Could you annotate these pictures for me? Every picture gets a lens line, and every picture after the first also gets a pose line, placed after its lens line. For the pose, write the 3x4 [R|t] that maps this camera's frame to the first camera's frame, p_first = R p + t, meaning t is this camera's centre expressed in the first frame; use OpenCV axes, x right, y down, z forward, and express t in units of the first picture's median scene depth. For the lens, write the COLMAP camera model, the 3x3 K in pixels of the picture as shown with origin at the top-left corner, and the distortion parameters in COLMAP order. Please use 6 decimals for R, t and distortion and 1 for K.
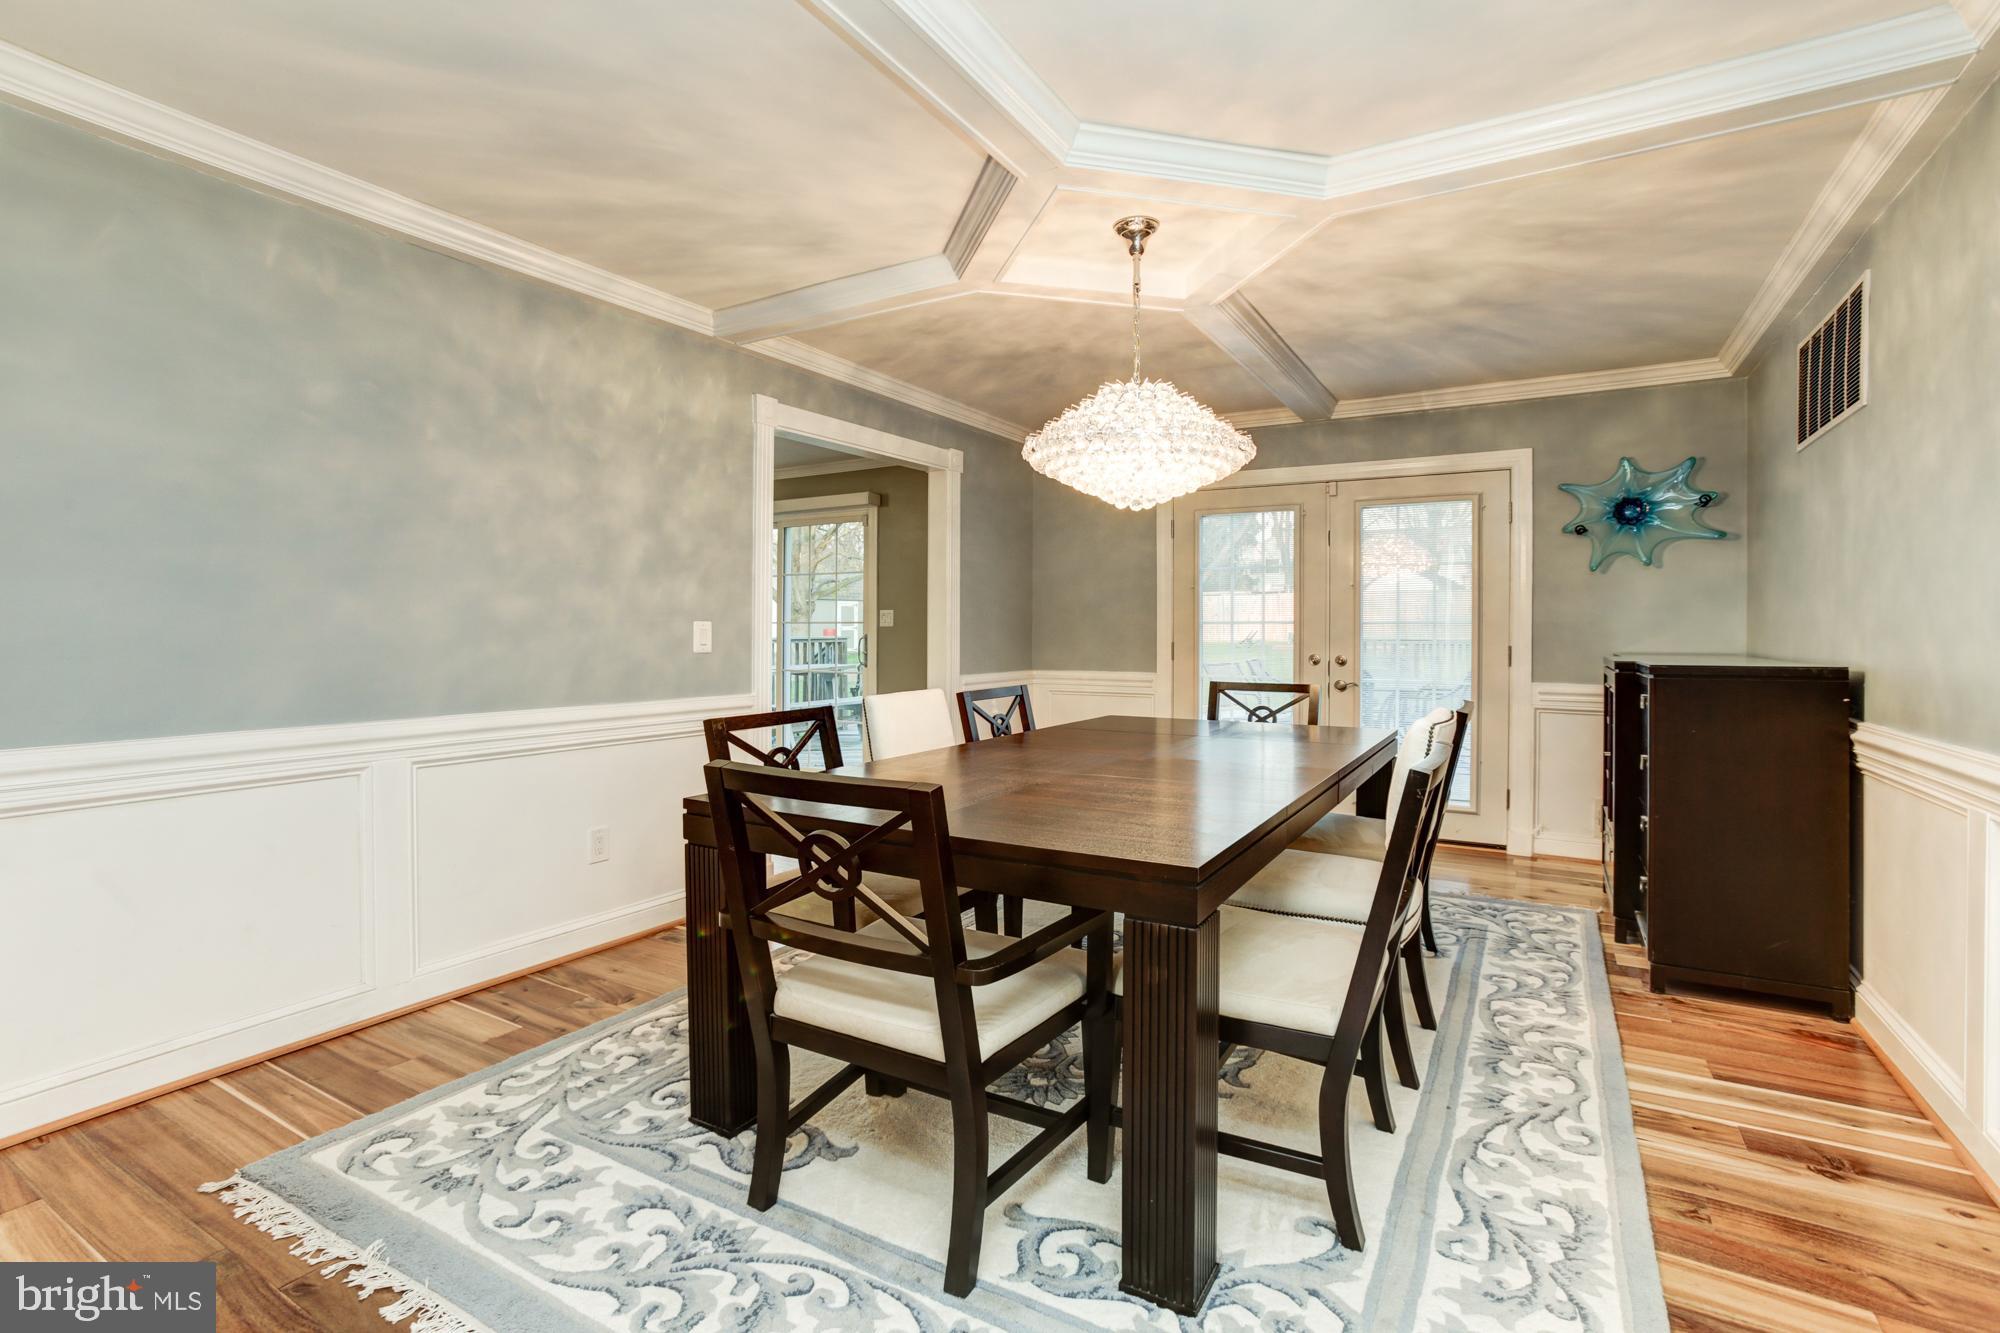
lens RADIAL K [[930.7, 0, 993.3], [0, 930.7, 631.7], [0, 0, 1]] dist [-0.081407, 0.064465]
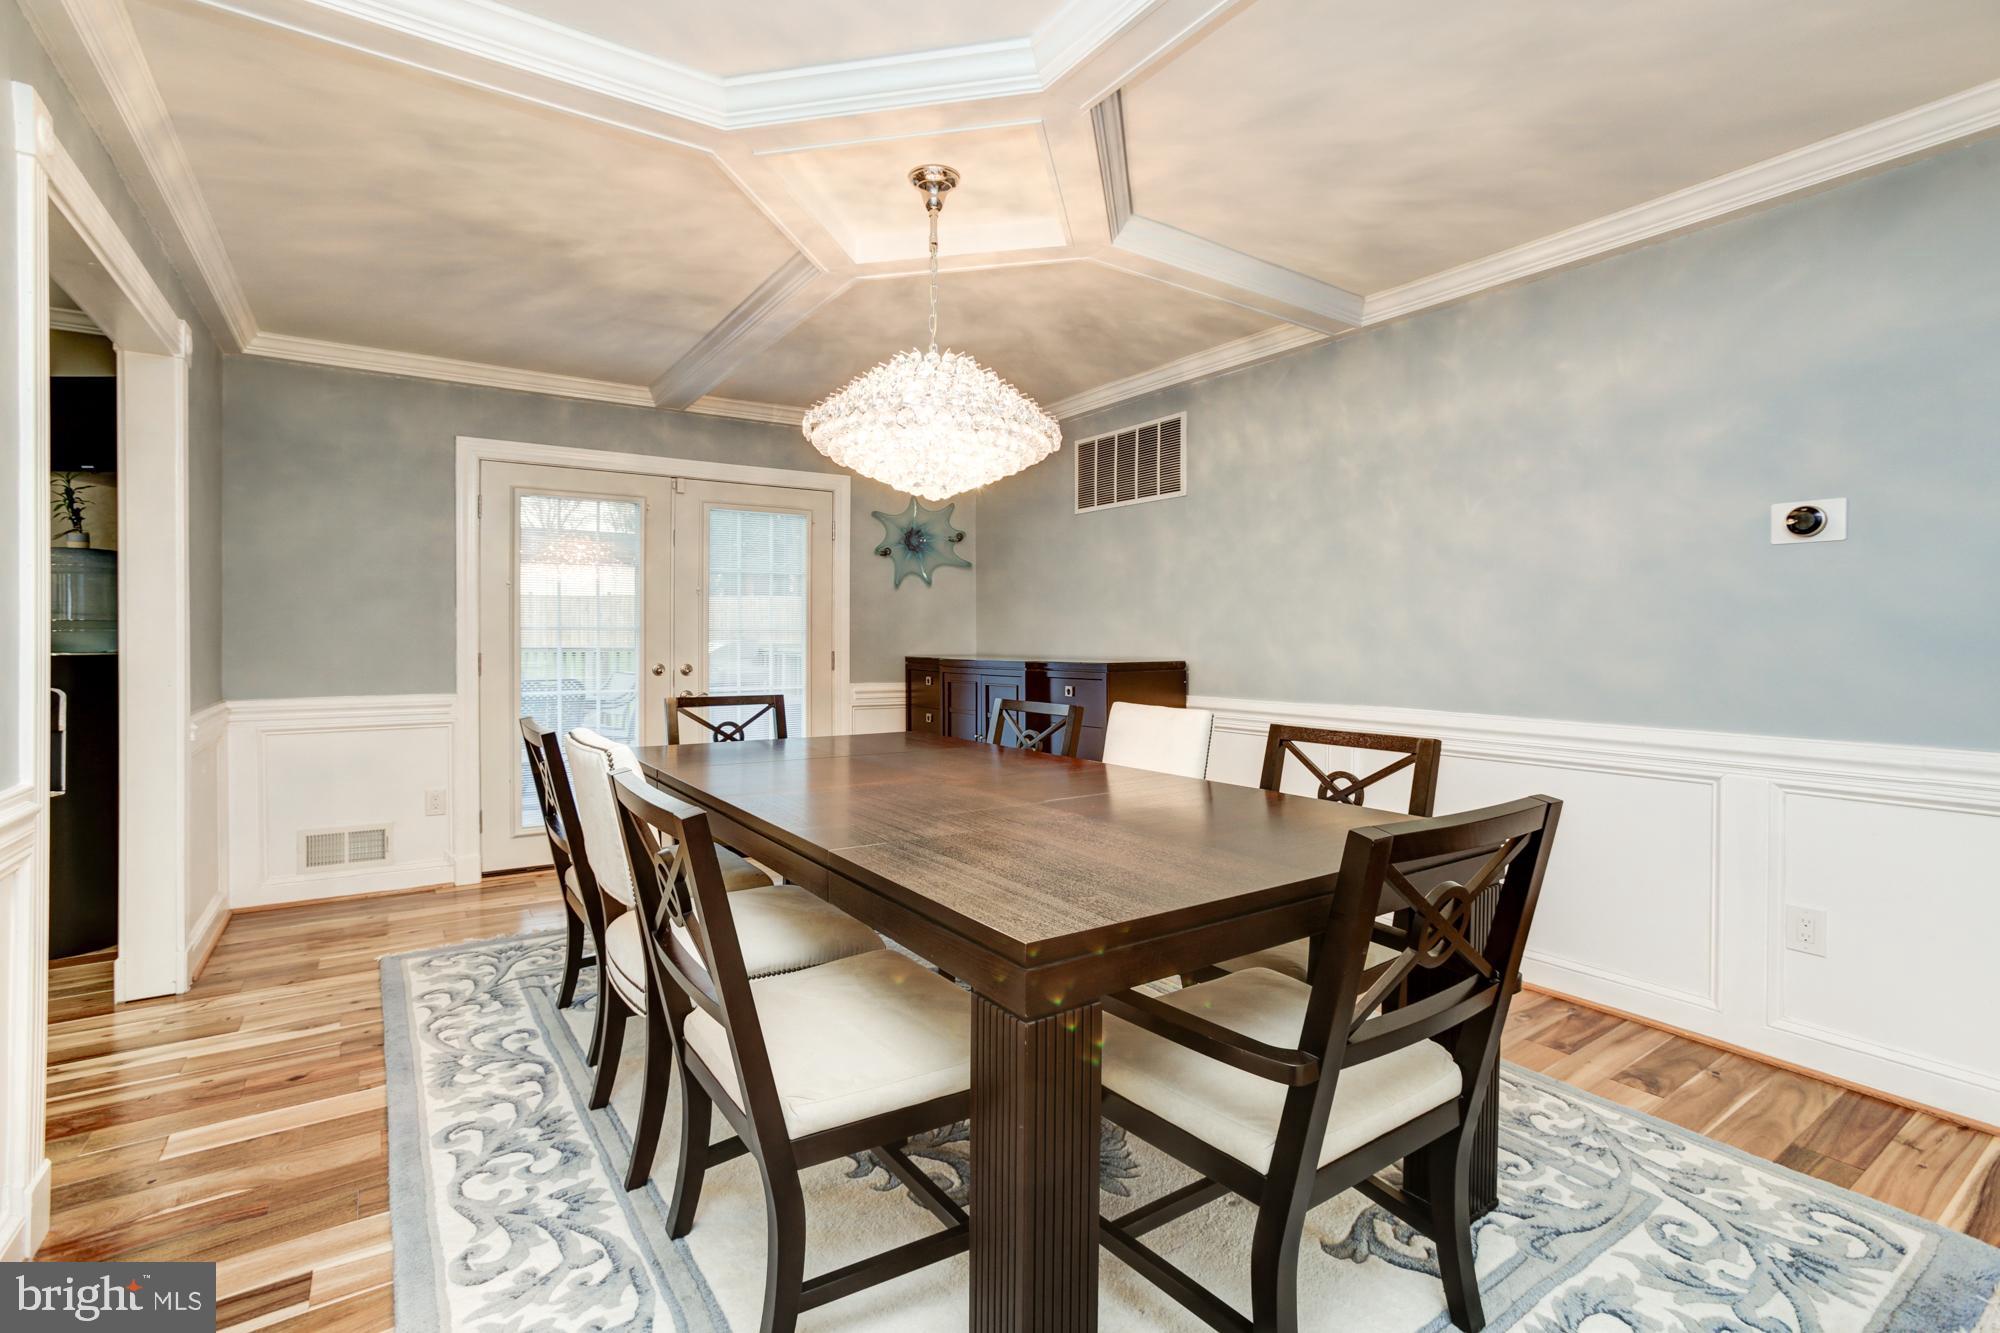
lens RADIAL K [[913.4, 0, 963.4], [0, 913.4, 624.2], [0, 0, 1]] dist [0.001951, 0.000146]
pose [[0.450069, 0.006435, 0.892971, -0.402726], [0.002628, 0.999960, -0.008531, -0.007178], [-0.892990, 0.006186, 0.450034, 0.395122]]
